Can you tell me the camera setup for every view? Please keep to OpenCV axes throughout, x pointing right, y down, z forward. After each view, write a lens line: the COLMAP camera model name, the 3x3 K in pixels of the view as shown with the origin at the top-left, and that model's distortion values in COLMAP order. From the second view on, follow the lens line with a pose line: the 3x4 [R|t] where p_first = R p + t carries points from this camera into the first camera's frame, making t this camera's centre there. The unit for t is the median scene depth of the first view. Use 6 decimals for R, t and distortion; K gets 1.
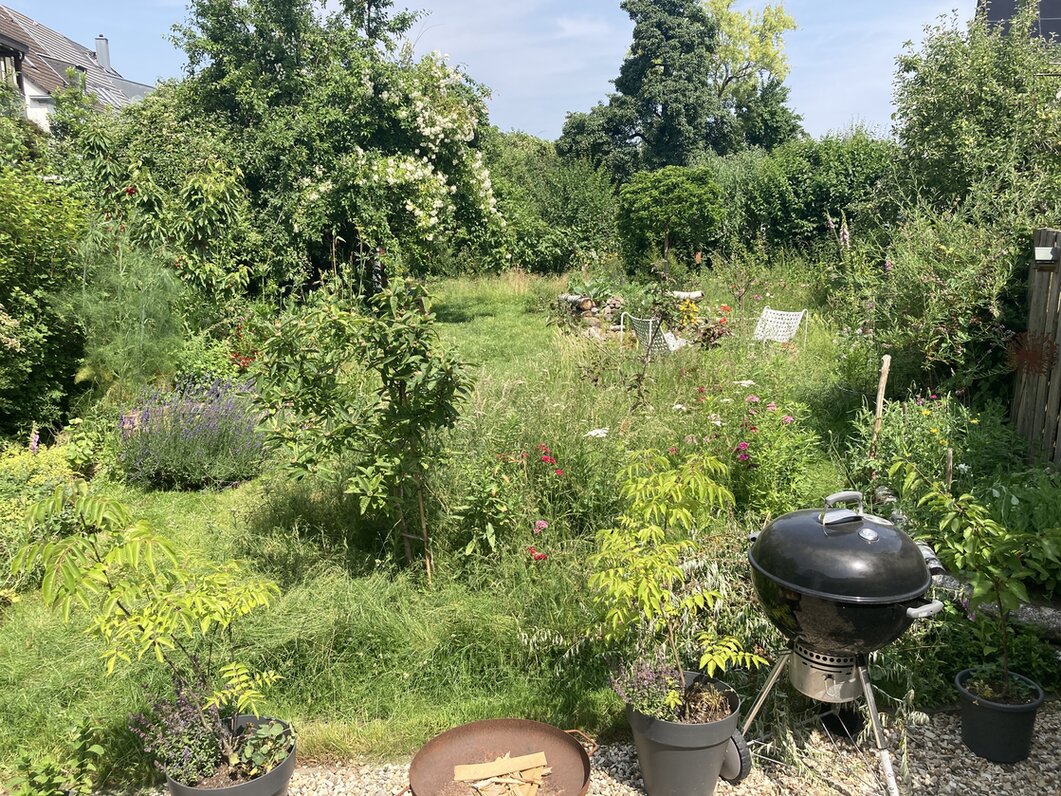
lens RADIAL K [[862.0, 0, 530.3], [0, 862.0, 398.5], [0, 0, 1]] dist [0.015240, 0.005966]
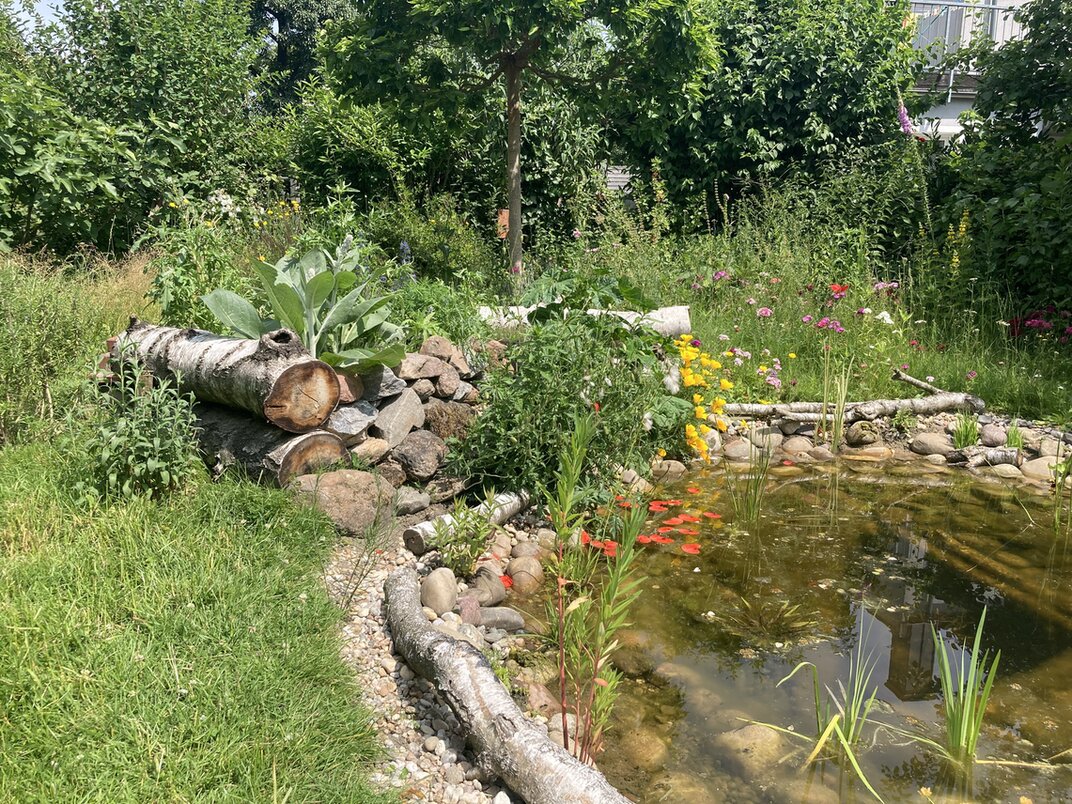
lens RADIAL K [[870.9, 0, 537.0], [0, 870.9, 402.0], [0, 0, 1]] dist [0.015240, 0.005966]
pose [[0.891461, -0.064541, 0.448478, 0.024561], [0.071834, 0.997416, 0.000753, -0.084188], [-0.447368, 0.031545, 0.893794, 0.669396]]
